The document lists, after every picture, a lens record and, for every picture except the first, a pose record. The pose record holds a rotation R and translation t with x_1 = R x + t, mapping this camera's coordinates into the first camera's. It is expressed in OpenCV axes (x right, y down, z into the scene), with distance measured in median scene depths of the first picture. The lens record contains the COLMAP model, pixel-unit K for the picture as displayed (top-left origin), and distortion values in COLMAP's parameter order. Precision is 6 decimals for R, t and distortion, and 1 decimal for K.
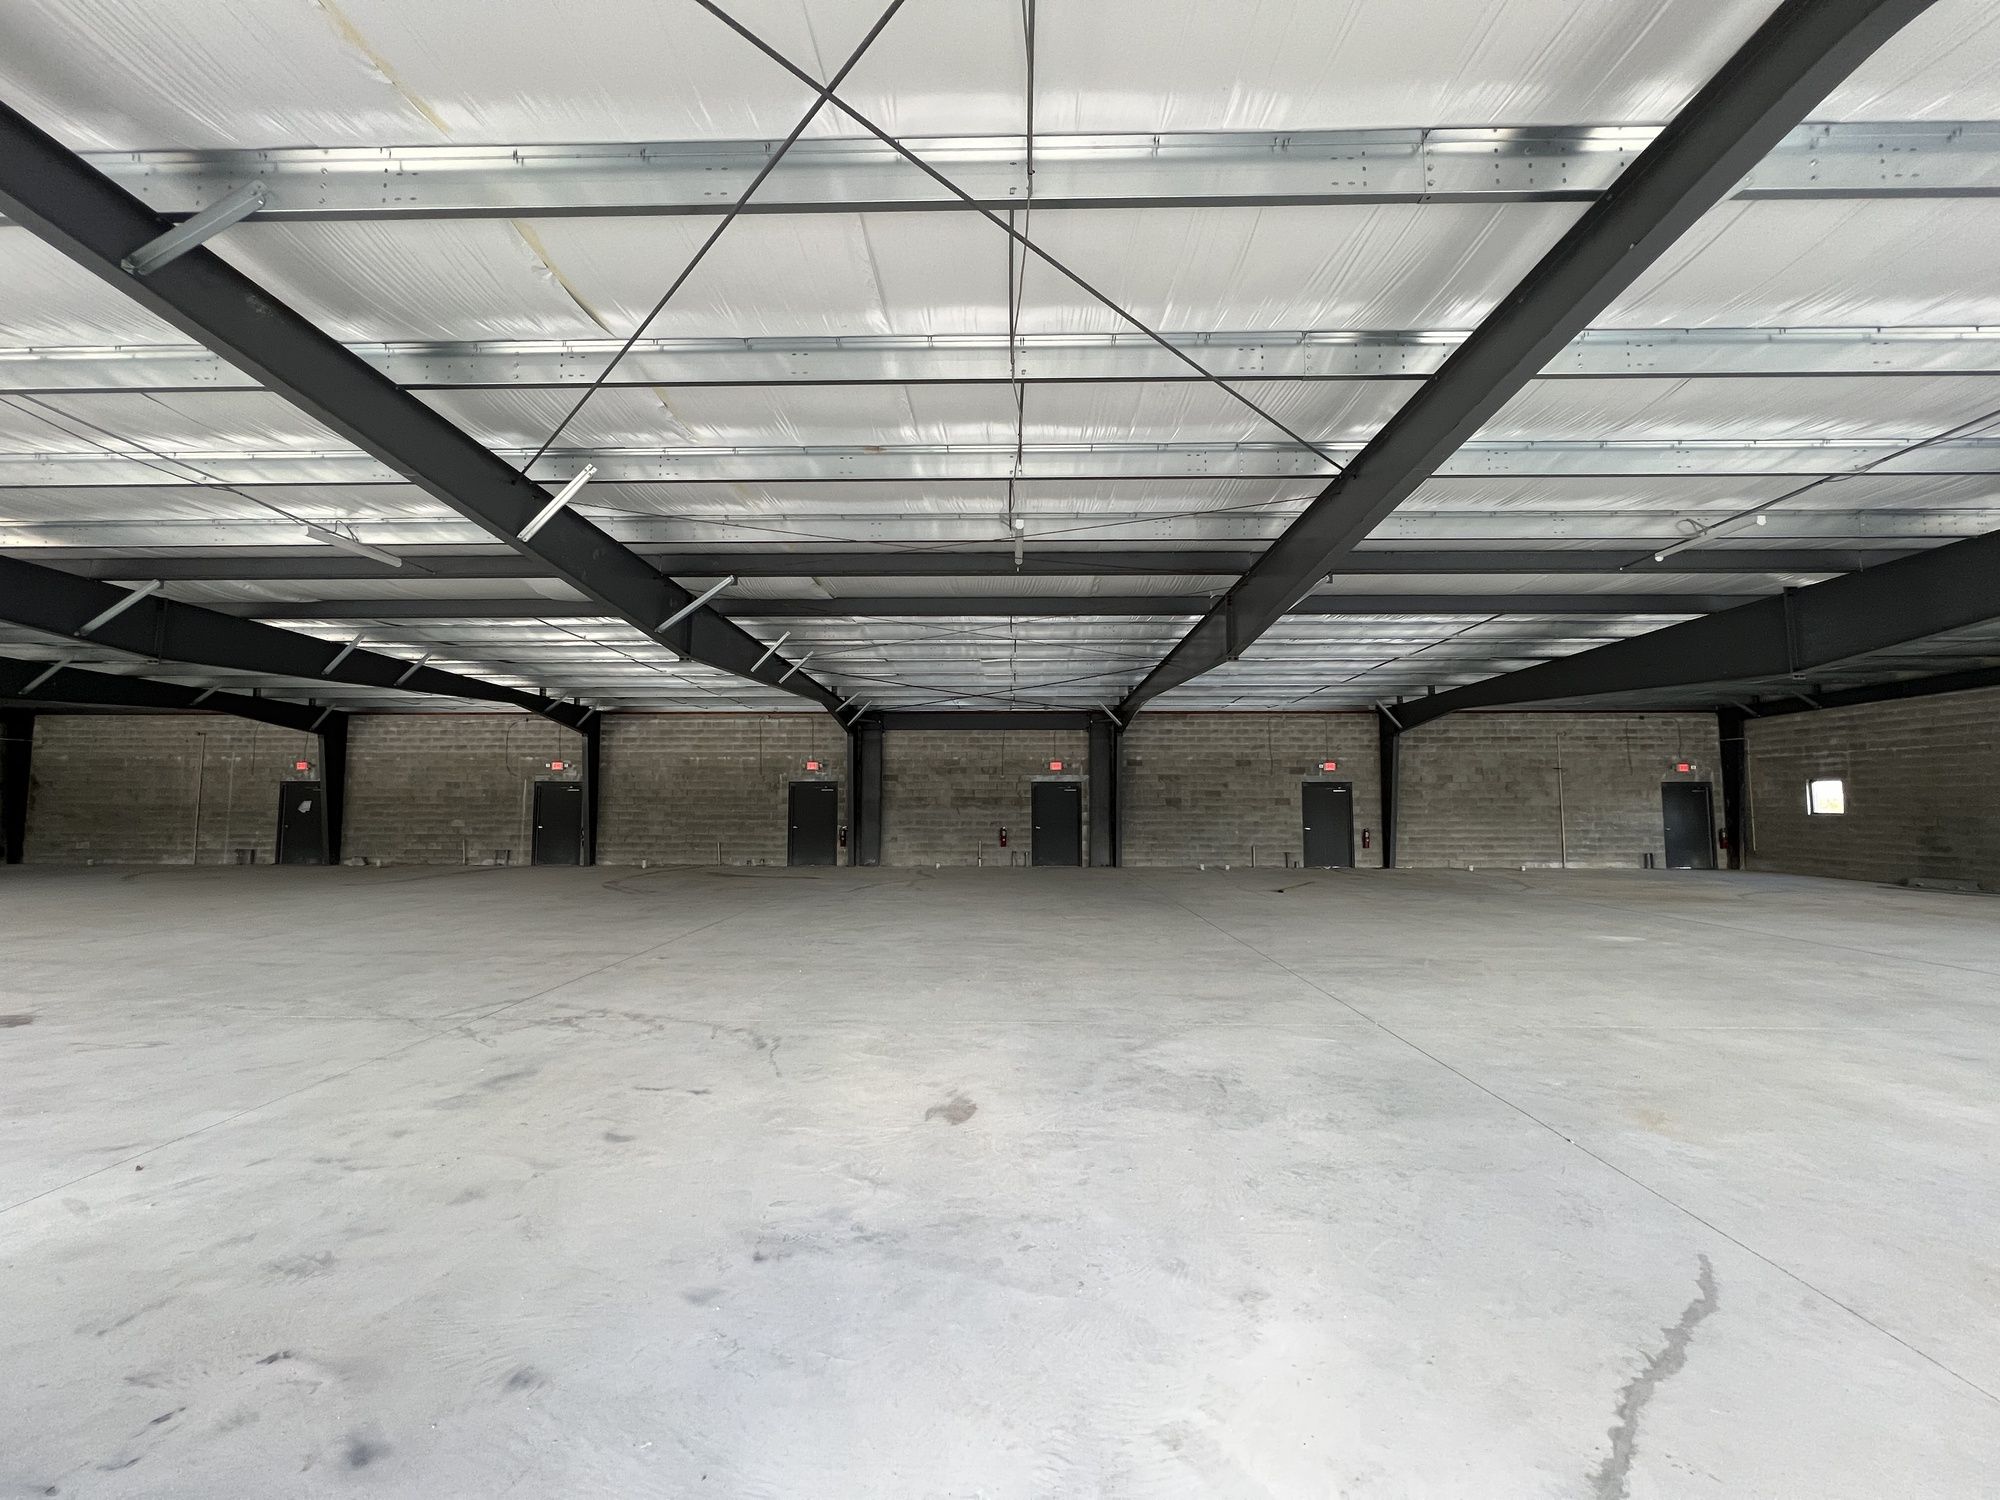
lens RADIAL K [[812.9, 0, 1044.9], [0, 812.9, 768.7], [0, 0, 1]] dist [-0.002317, 0.000796]
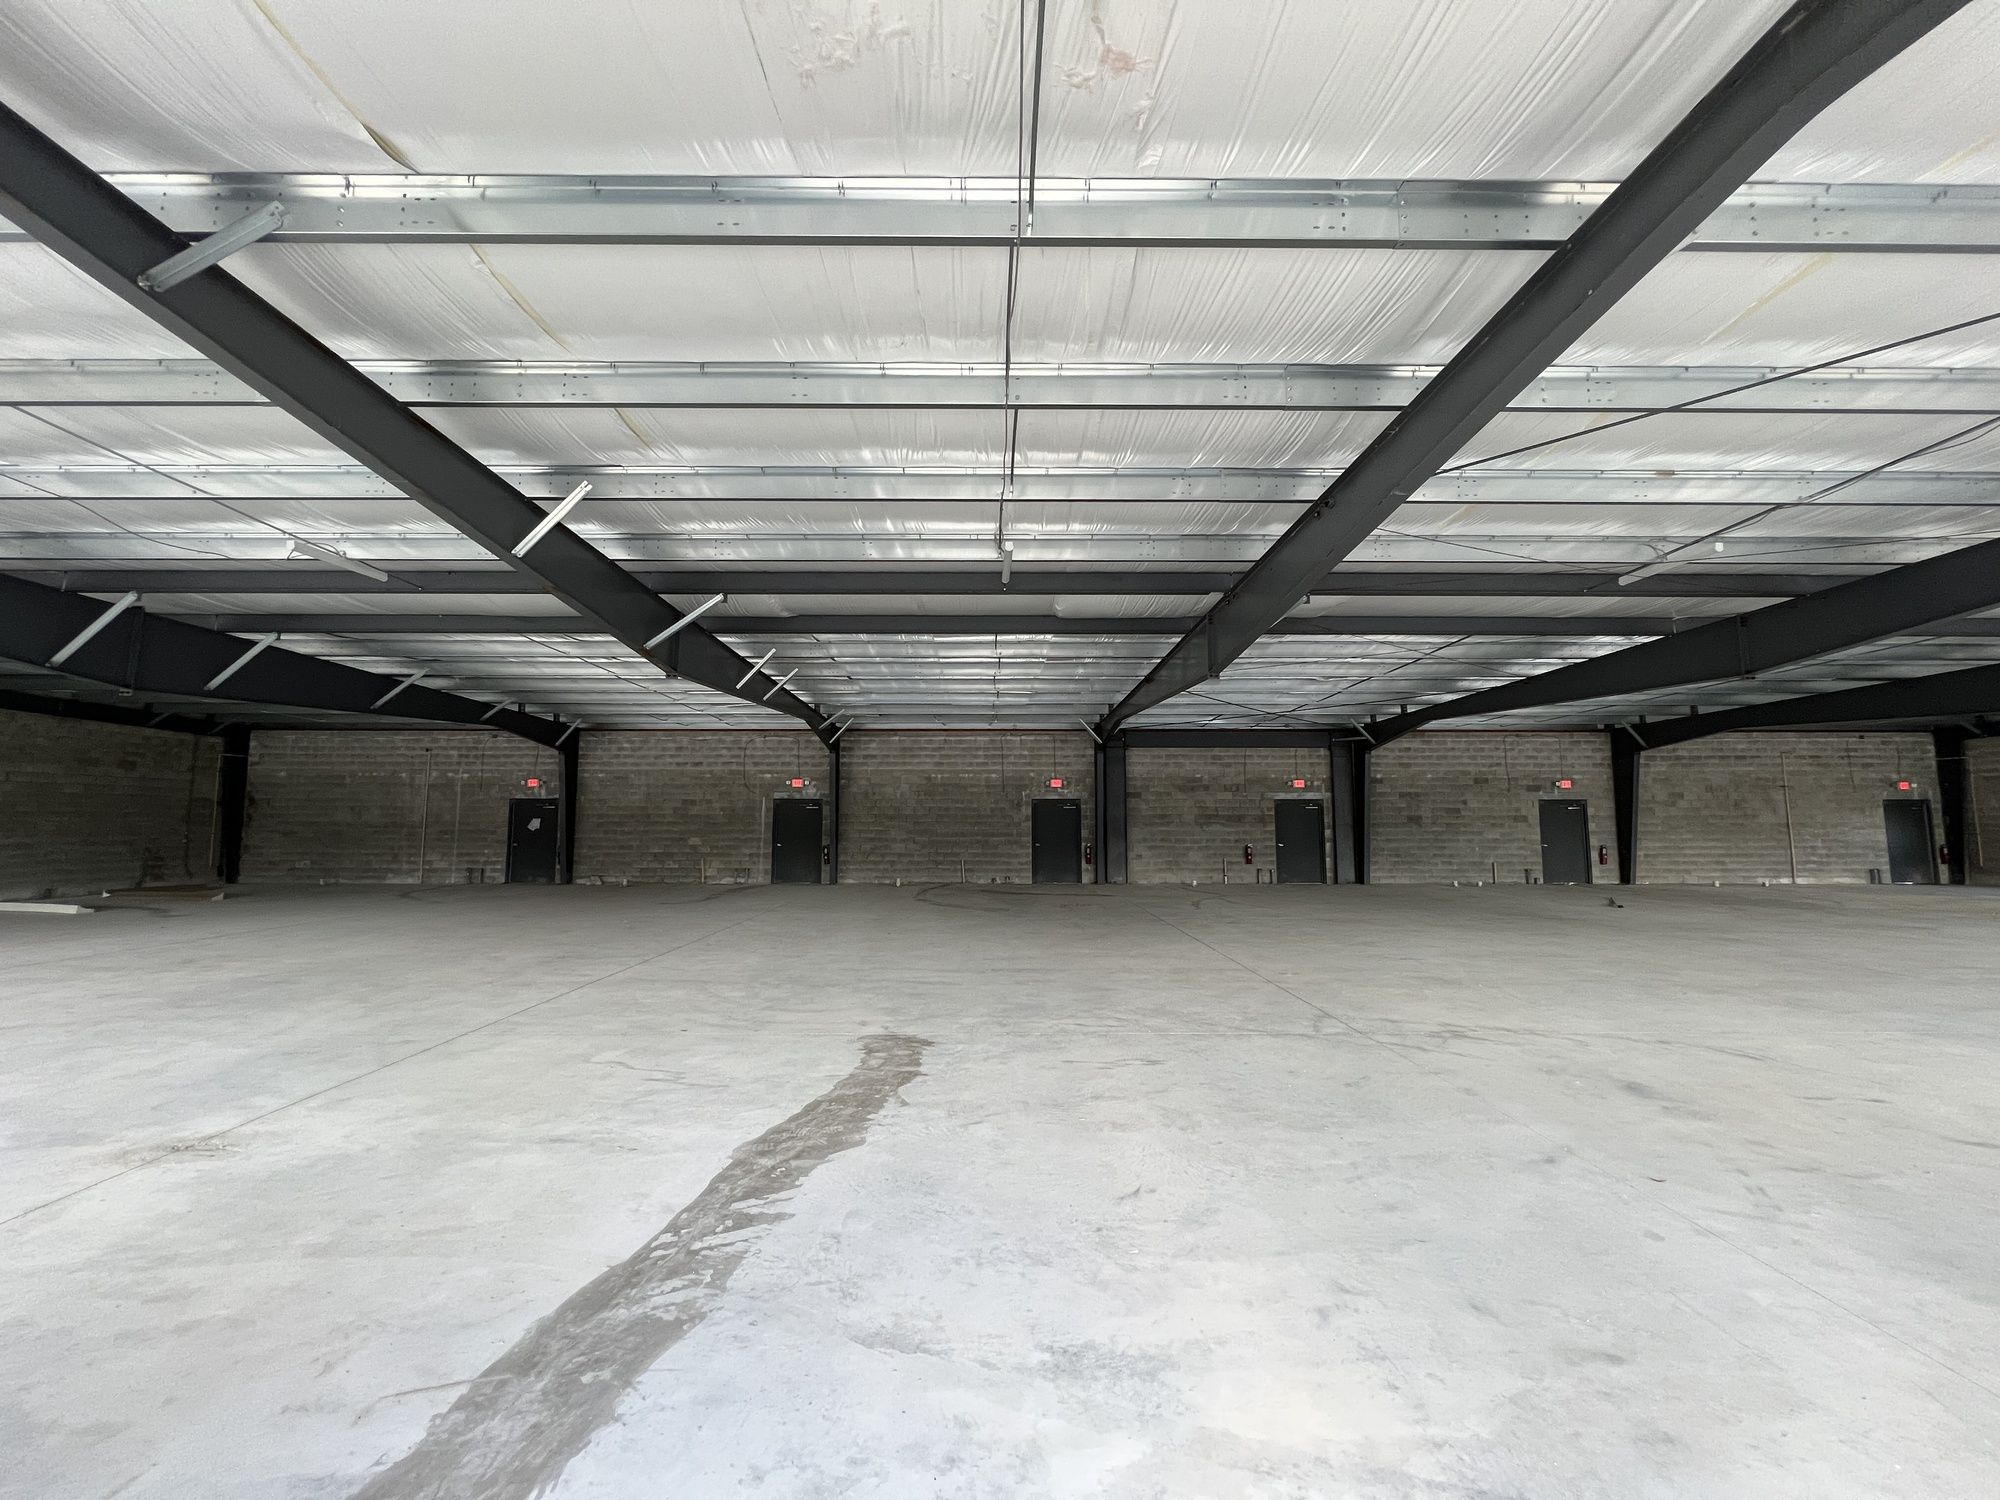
lens RADIAL K [[812.9, 0, 1046.4], [0, 812.9, 741.1], [0, 0, 1]] dist [-0.002317, 0.000796]
pose [[0.999585, 0.002189, 0.028736, -0.177918], [-0.000593, 0.998462, -0.055429, 0.000134], [-0.028813, 0.055389, 0.998049, -0.002130]]
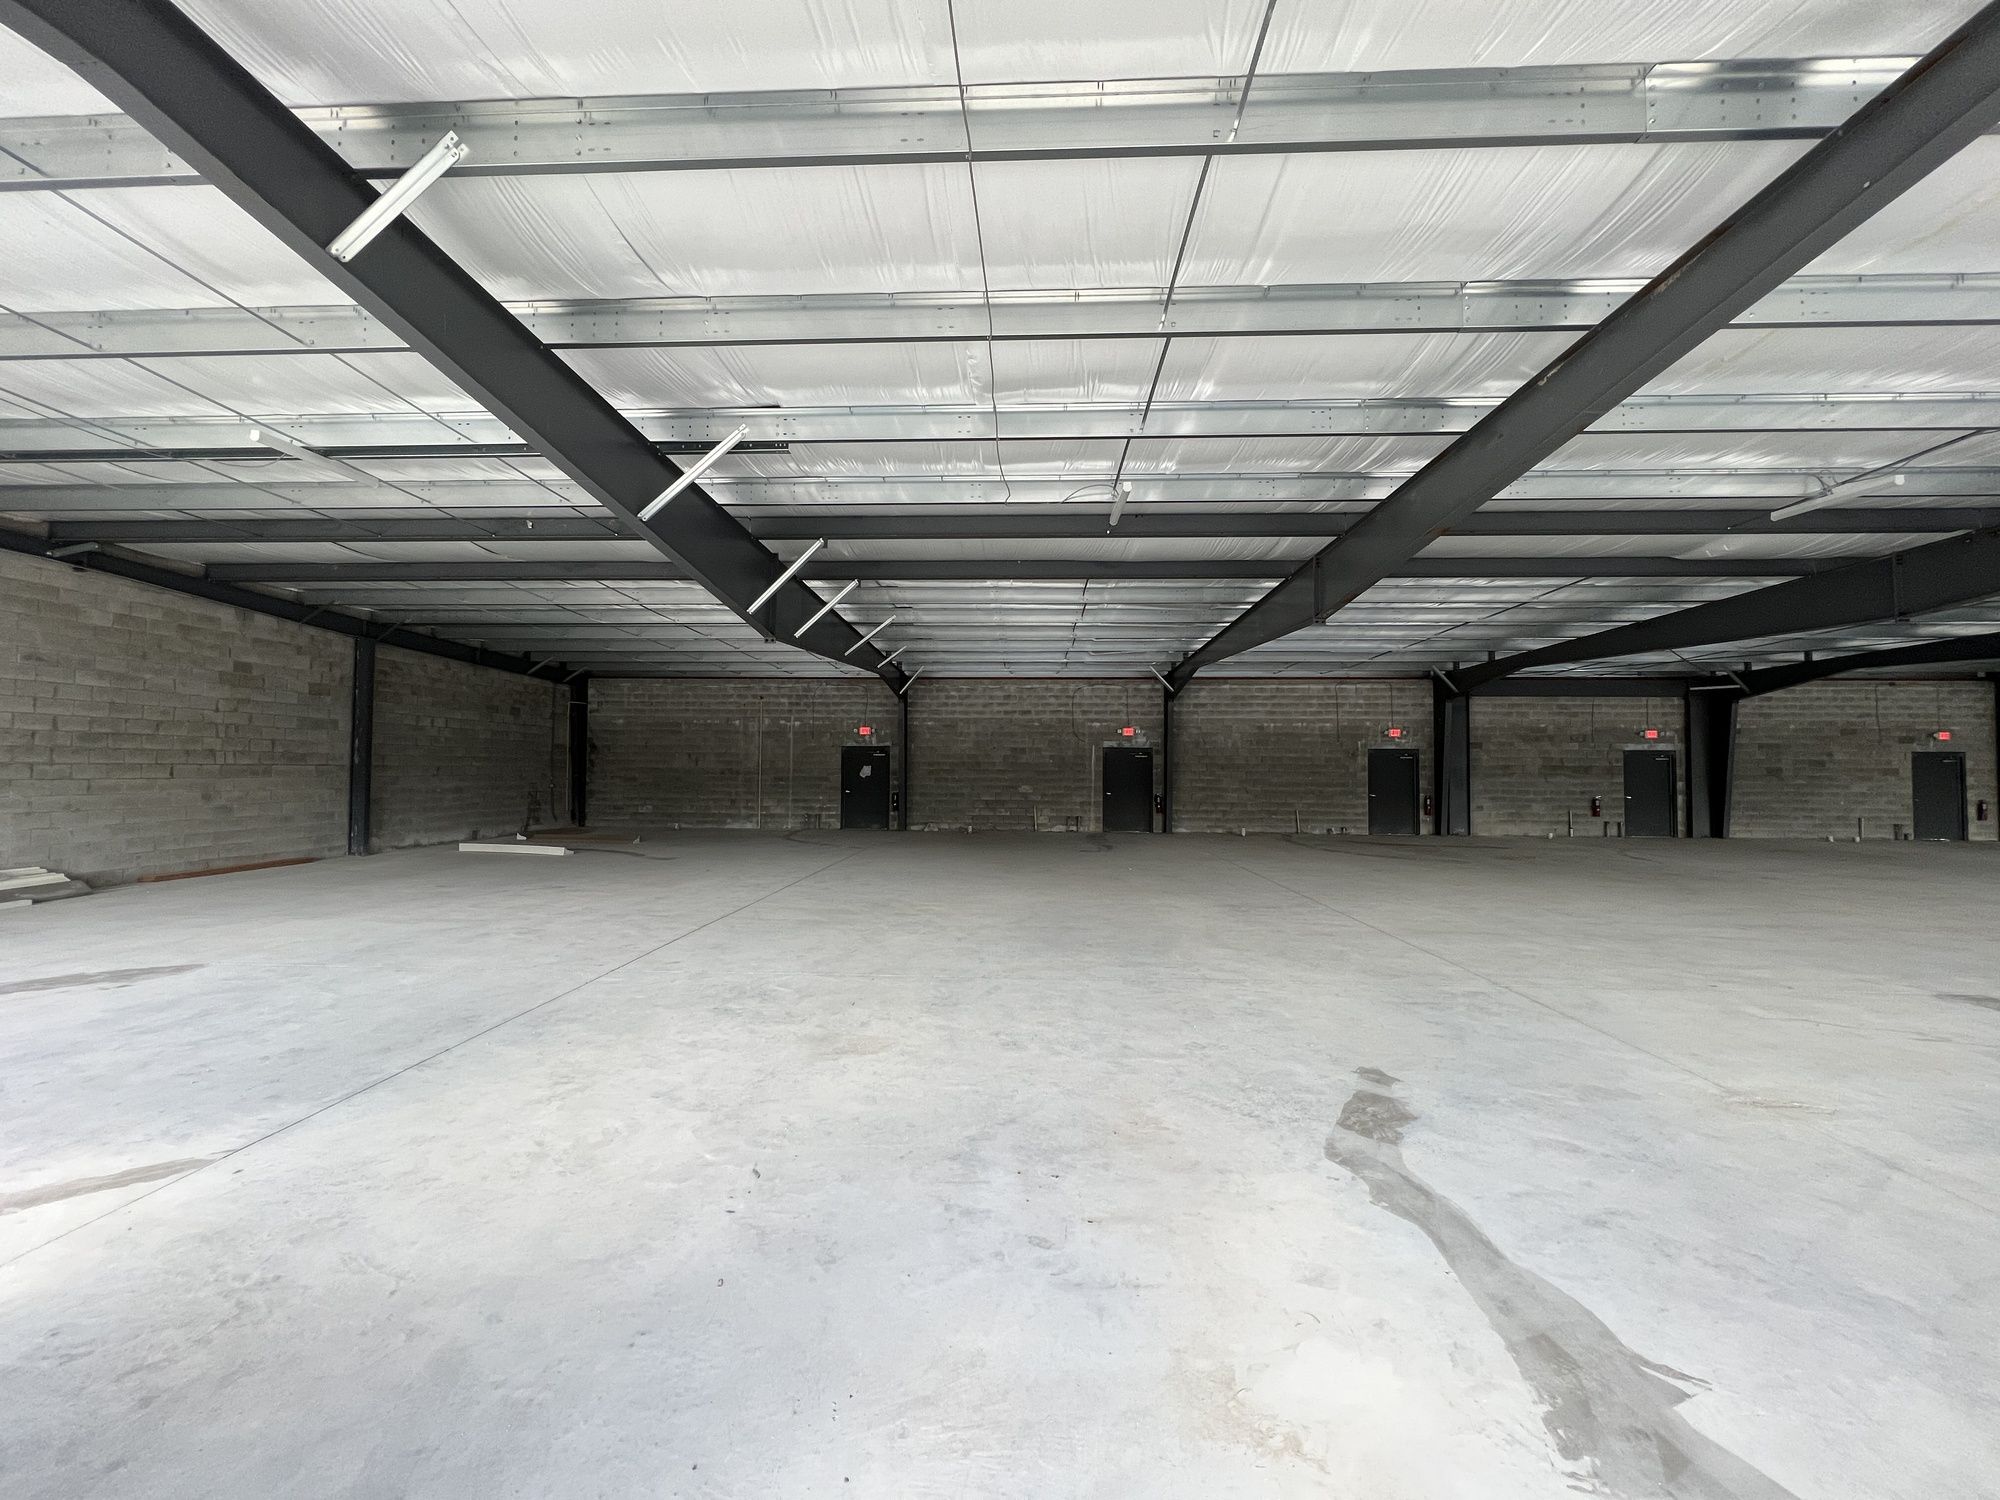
lens RADIAL K [[812.9, 0, 1079.9], [0, 812.9, 764.0], [0, 0, 1]] dist [-0.002317, 0.000796]
pose [[0.999735, 0.005164, -0.022450, -0.348308], [-0.004314, 0.999279, 0.037724, -0.000617], [0.022628, -0.037617, 0.999036, 0.008922]]
